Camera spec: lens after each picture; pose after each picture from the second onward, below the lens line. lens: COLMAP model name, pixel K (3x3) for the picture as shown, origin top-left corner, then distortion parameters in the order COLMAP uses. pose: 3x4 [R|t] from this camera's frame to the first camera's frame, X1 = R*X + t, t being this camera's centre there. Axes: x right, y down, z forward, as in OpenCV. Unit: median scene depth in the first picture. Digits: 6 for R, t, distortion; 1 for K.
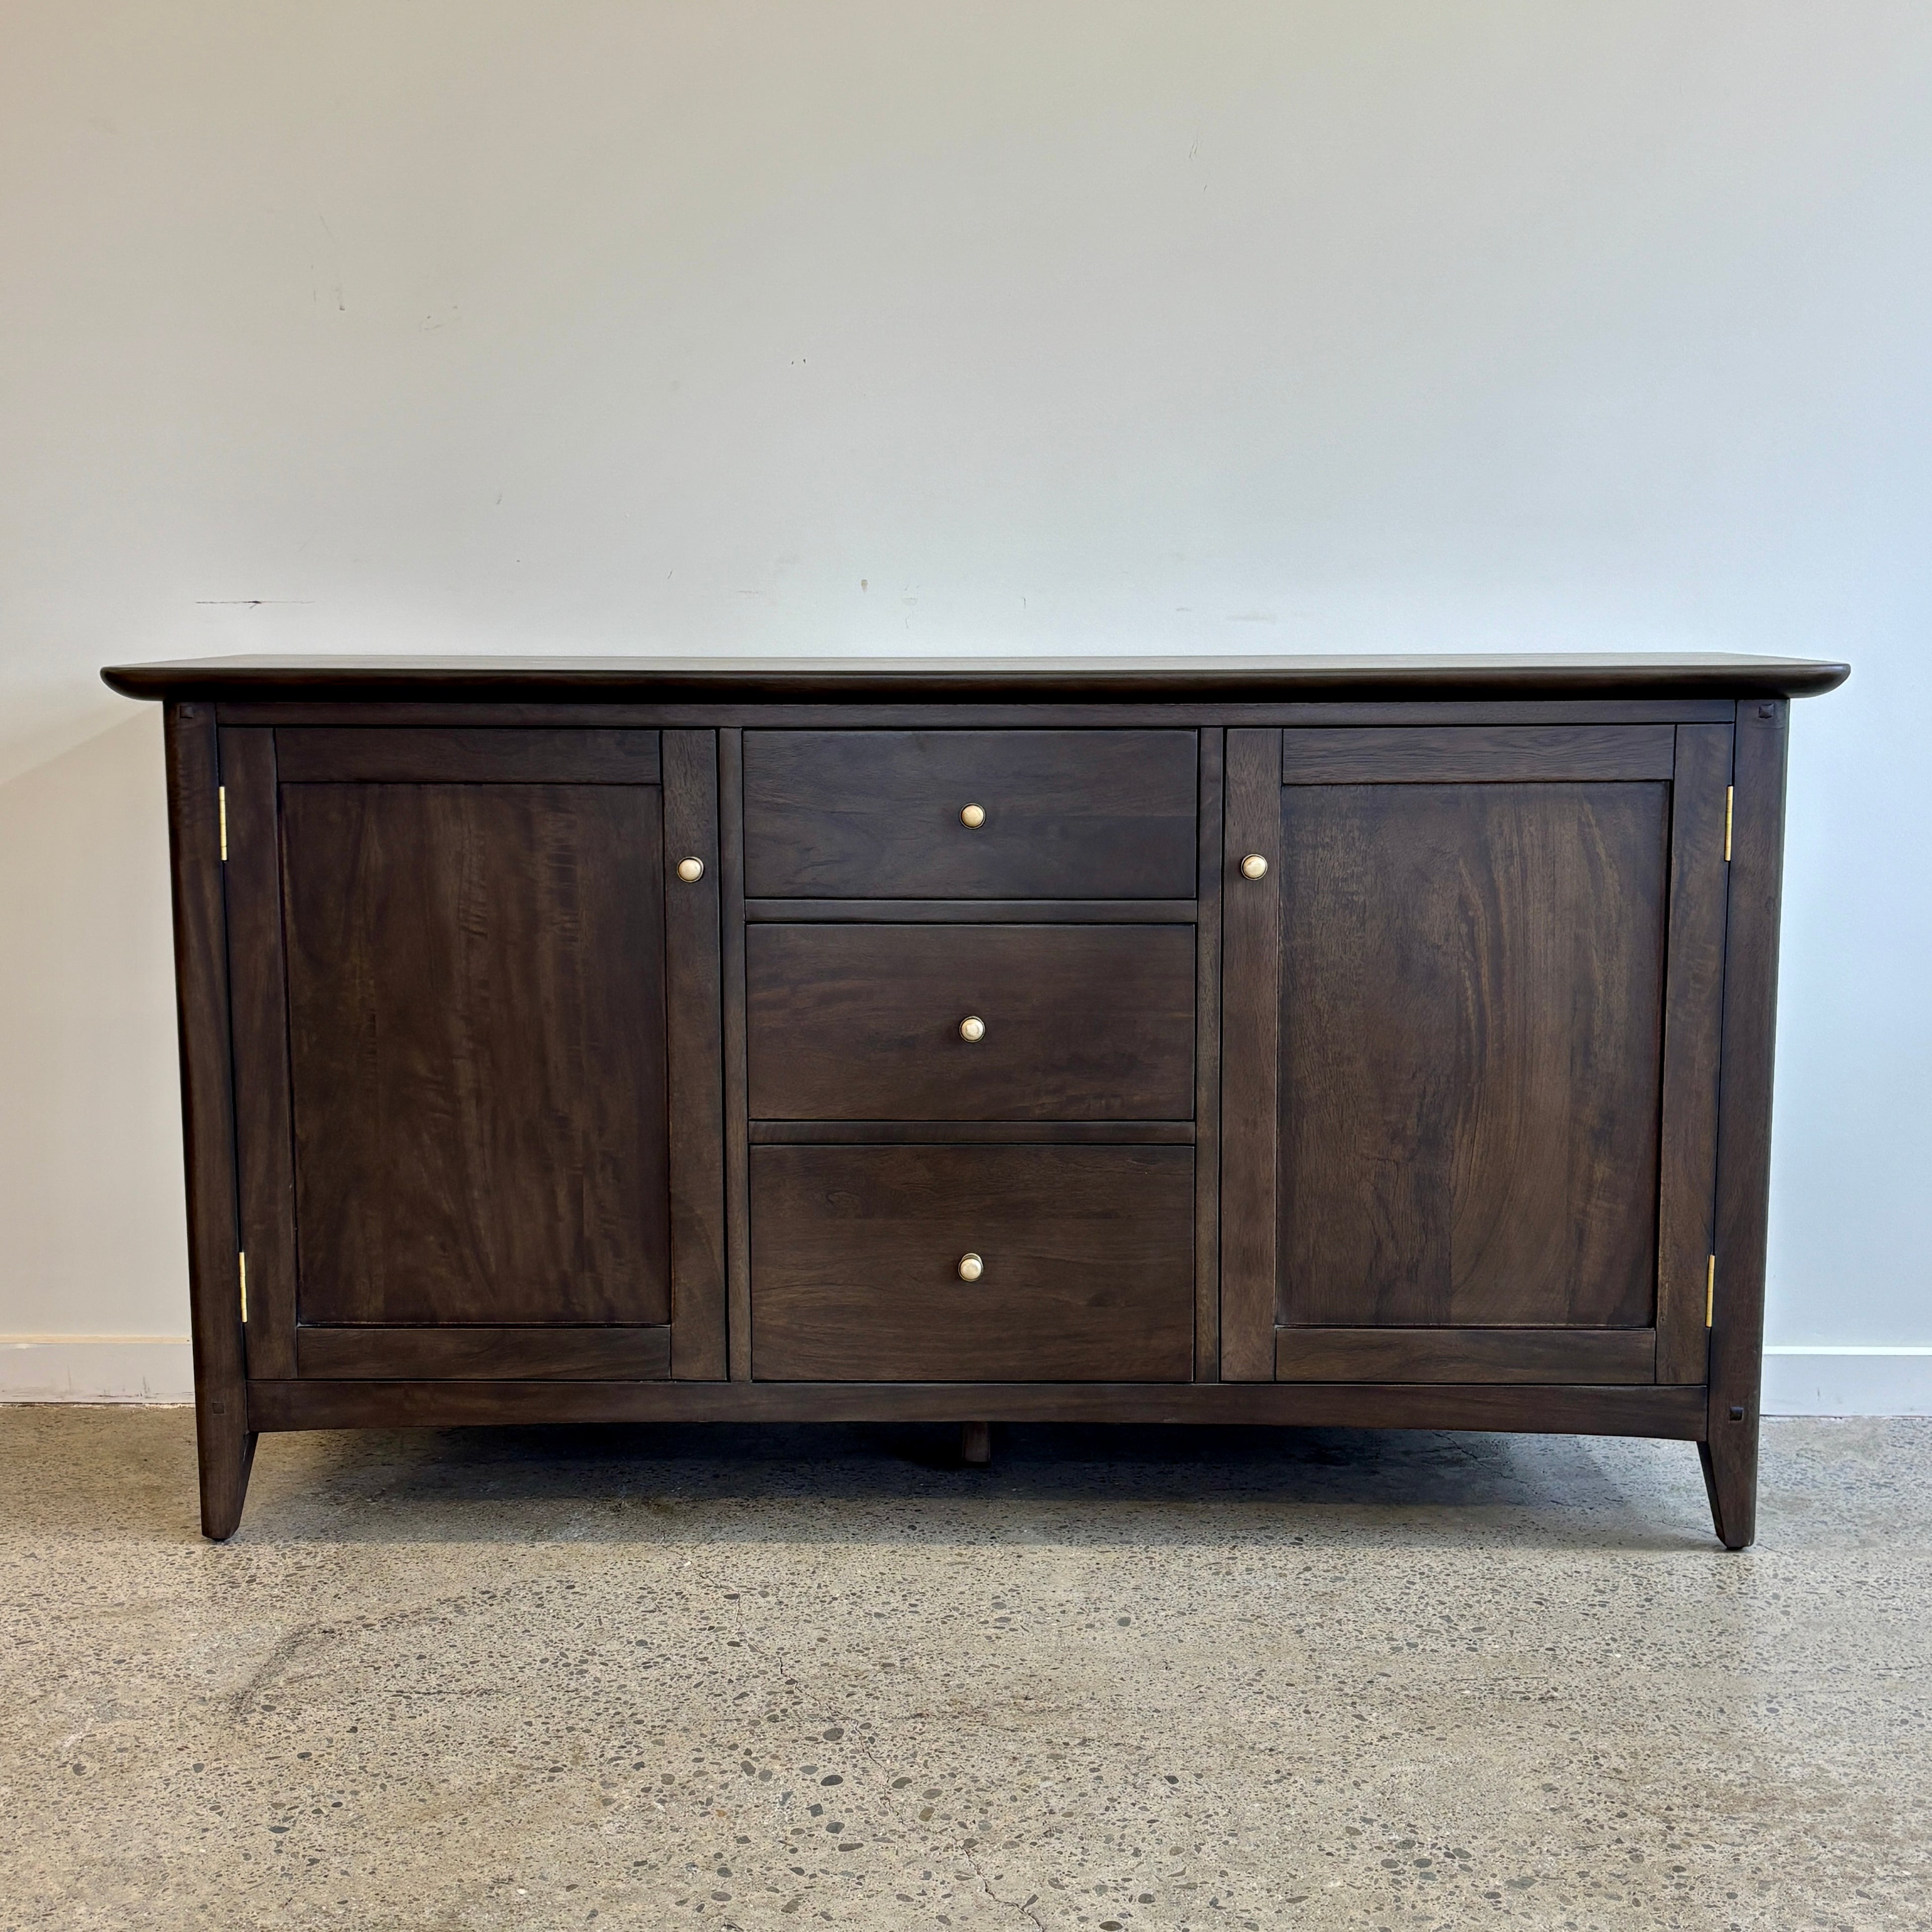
lens RADIAL K [[2510.7, 0, 962.0], [0, 2510.7, 957.5], [0, 0, 1]] dist [0.226566, -0.898945]
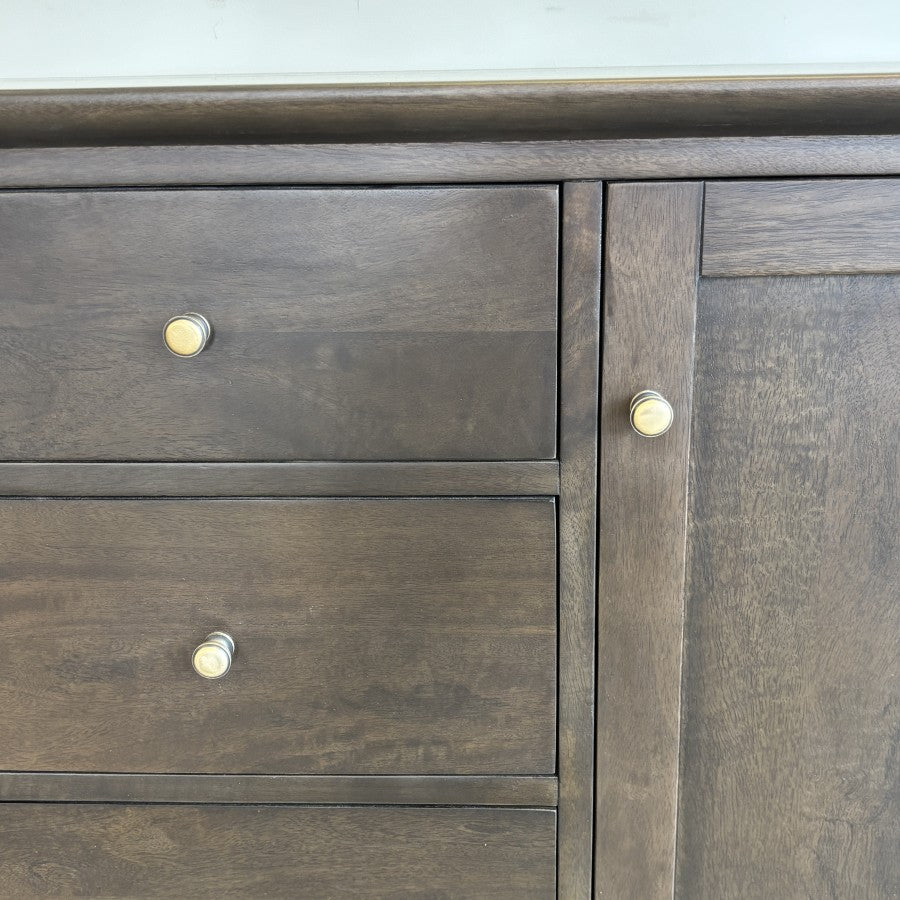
lens RADIAL K [[1254.7, 0, 445.7], [0, 1254.7, 454.1], [0, 0, 1]] dist [0.209809, -0.782893]
pose [[0.999700, -0.008327, -0.023014, 0.071577], [0.011952, 0.986694, 0.162151, -0.075274], [0.021358, -0.162378, 0.986497, 0.681054]]
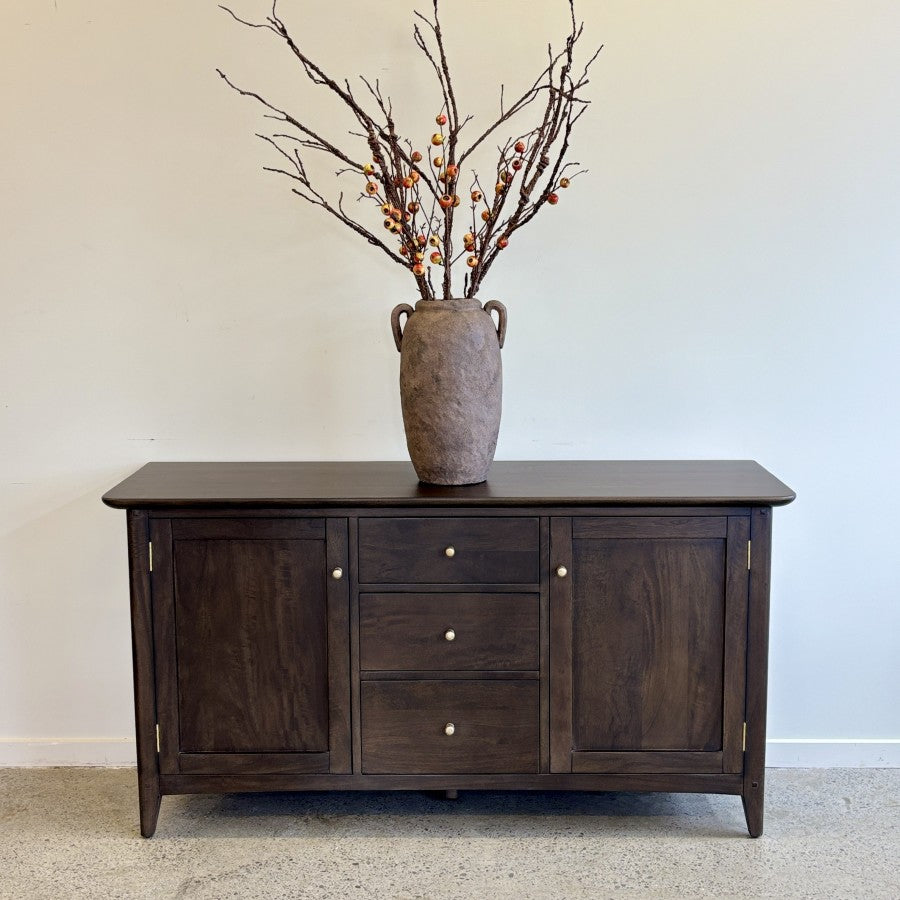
lens RADIAL K [[1264.1, 0, 450.0], [0, 1264.1, 450.0], [0, 0, 1]] dist [0.233881, -0.919665]
pose [[0.999934, -0.005356, 0.010193, -0.007680], [0.005157, 0.999797, 0.019481, -0.179355], [-0.010295, -0.019427, 0.999758, -0.258371]]
